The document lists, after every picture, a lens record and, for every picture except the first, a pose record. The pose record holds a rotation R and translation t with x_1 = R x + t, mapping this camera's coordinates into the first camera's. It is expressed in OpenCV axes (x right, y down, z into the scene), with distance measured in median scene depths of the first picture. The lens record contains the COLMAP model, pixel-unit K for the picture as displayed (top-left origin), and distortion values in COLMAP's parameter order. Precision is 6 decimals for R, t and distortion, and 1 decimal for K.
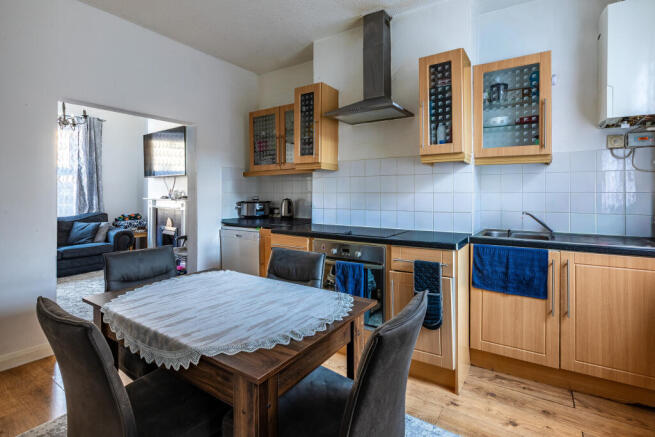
lens RADIAL K [[320.2, 0, 340.6], [0, 320.2, 191.4], [0, 0, 1]] dist [-0.000463, -0.022191]
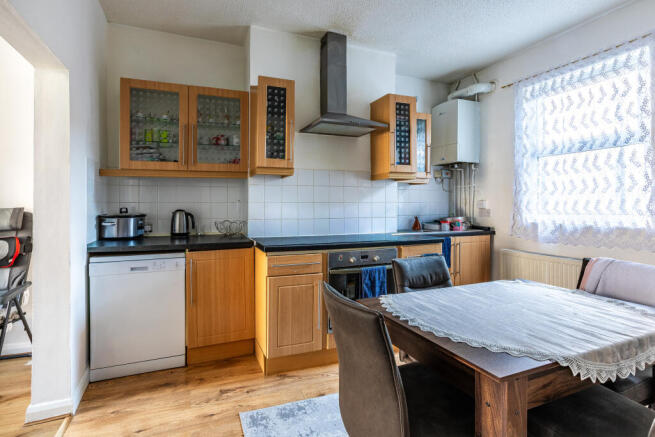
lens RADIAL K [[287.7, 0, 327.1], [0, 287.7, 201.4], [0, 0, 1]] dist [-0.022792, 0.000081]
pose [[0.607730, 0.006120, 0.794120, -0.649724], [-0.004914, 0.999980, -0.003946, 0.005910], [-0.794128, -0.001504, 0.607748, 0.428829]]
